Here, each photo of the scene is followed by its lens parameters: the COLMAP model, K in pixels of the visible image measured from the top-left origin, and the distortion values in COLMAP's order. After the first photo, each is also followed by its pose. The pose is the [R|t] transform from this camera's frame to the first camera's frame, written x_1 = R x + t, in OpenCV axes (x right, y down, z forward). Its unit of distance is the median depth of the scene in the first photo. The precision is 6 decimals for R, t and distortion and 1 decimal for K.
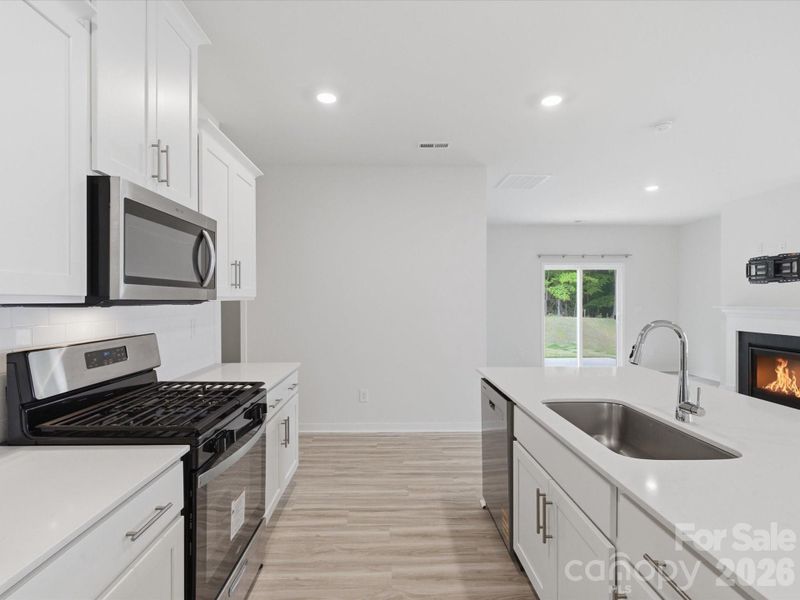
lens RADIAL K [[418.9, 0, 400.0], [0, 418.9, 300.0], [0, 0, 1]] dist [0.000273, -0.000067]
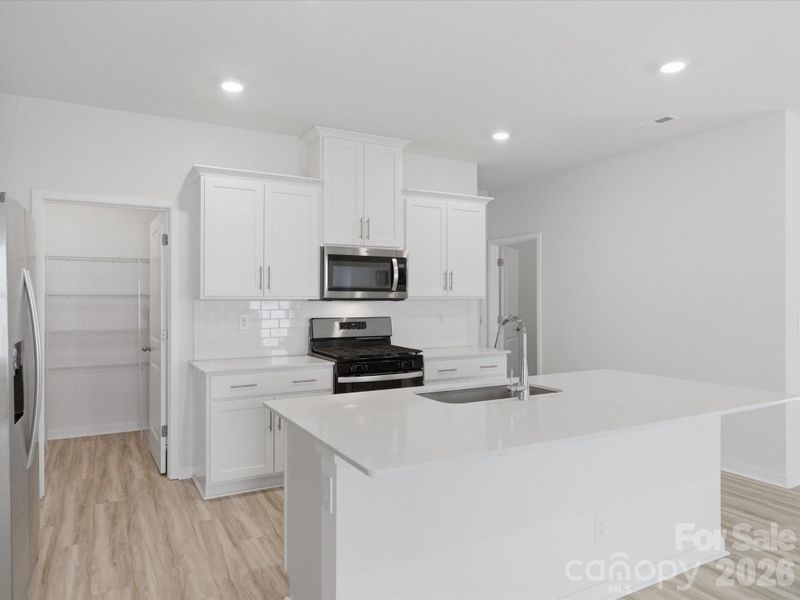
lens RADIAL K [[560.7, 0, 400.0], [0, 560.7, 300.0], [0, 0, 1]] dist [0.062567, 0.001906]
pose [[0.443414, -0.000280, -0.896317, 1.757663], [0.003450, 0.999993, 0.001395, 0.004482], [0.896310, -0.003711, 0.443412, -0.034718]]
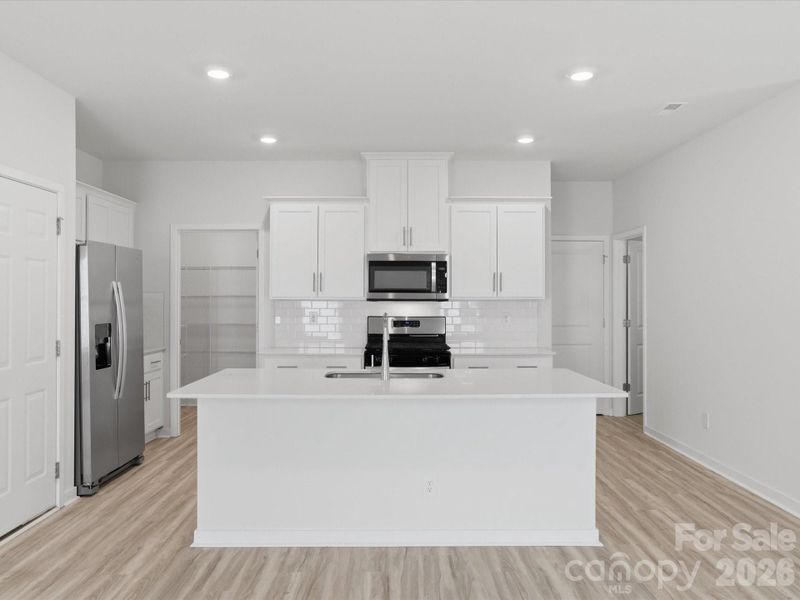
lens RADIAL K [[624.3, 0, 383.3], [0, 624.3, 298.3], [0, 0, 1]] dist [-0.005993, 0.005233]
pose [[-0.054989, -0.005080, -0.998474, 2.548671], [0.001513, 0.999985, -0.005171, 0.012721], [0.998486, -0.001795, -0.054981, 0.988047]]
